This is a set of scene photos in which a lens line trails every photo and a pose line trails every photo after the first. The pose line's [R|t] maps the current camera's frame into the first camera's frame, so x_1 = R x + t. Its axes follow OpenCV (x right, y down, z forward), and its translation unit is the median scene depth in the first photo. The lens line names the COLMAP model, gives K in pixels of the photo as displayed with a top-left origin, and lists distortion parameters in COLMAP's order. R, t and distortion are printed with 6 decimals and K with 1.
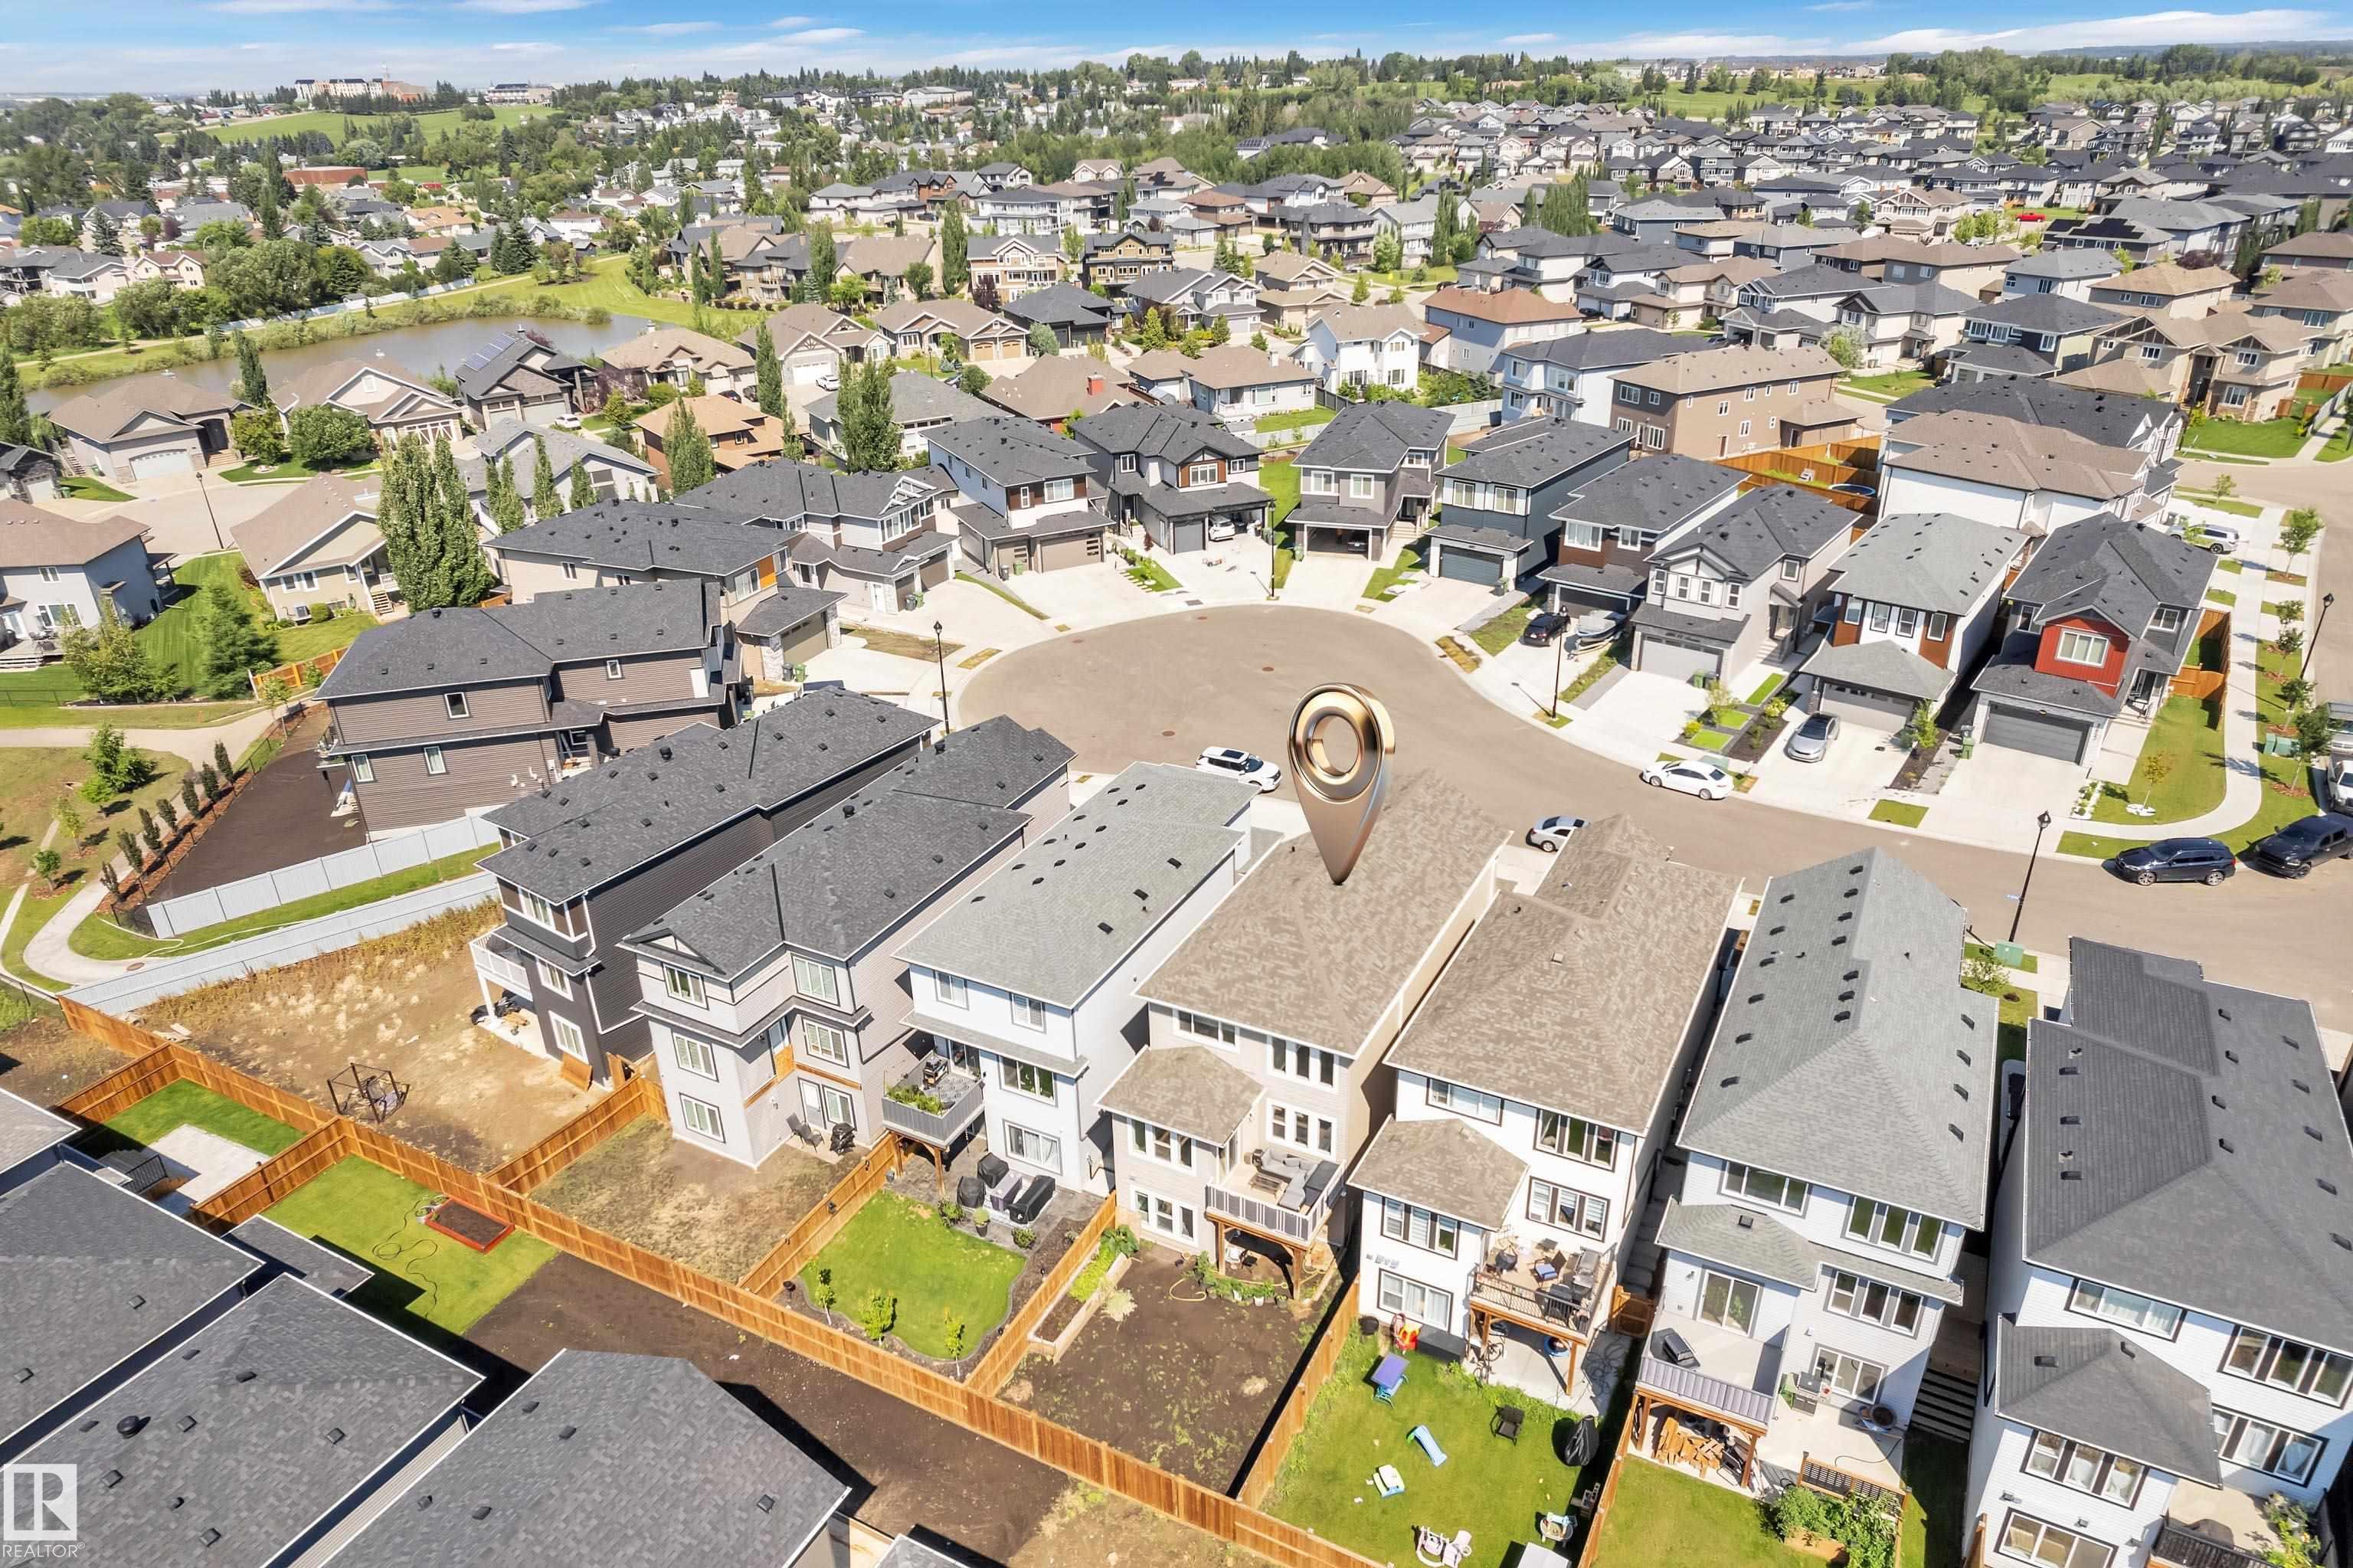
lens RADIAL K [[1486.0, 0, 1171.6], [0, 1486.0, 796.0], [0, 0, 1]] dist [-0.051463, 0.010531]
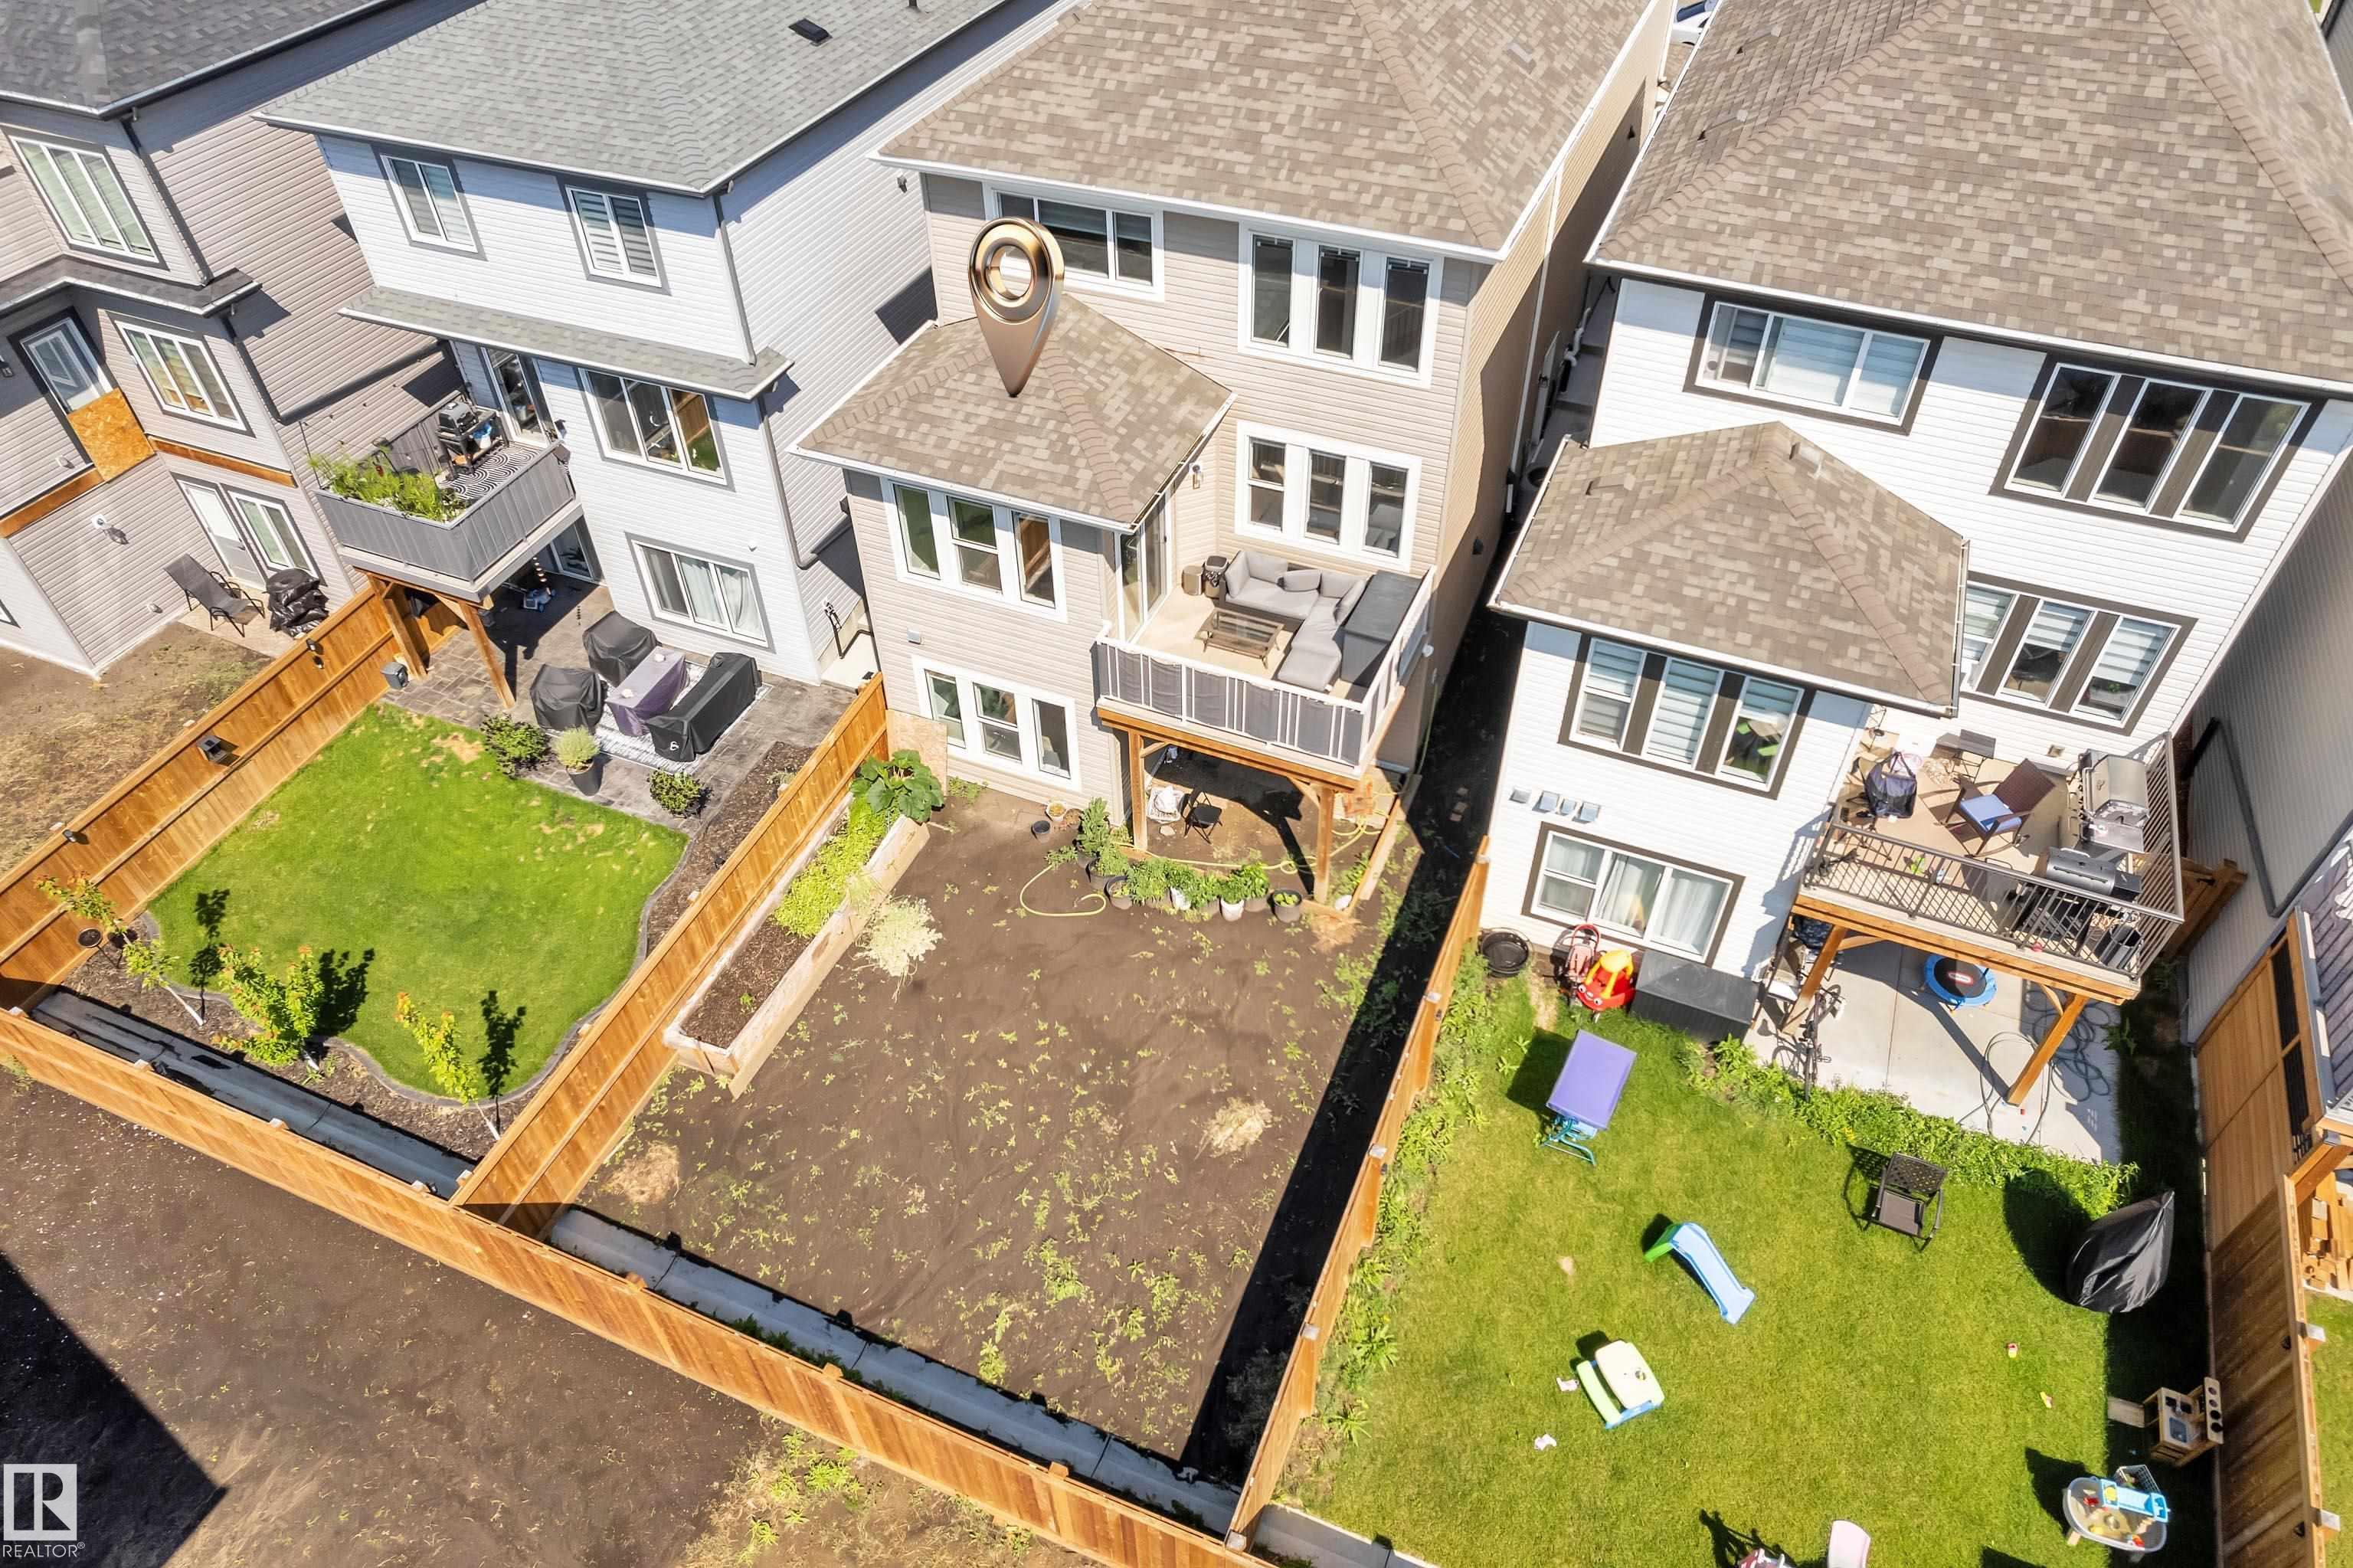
lens RADIAL K [[1486.0, 0, 1171.4], [0, 1486.0, 799.4], [0, 0, 1]] dist [-0.051463, 0.010531]
pose [[0.996442, -0.055647, 0.063294, 0.016604], [0.032765, 0.947727, 0.317396, 0.176052], [-0.077647, -0.314193, 0.946178, 0.605250]]
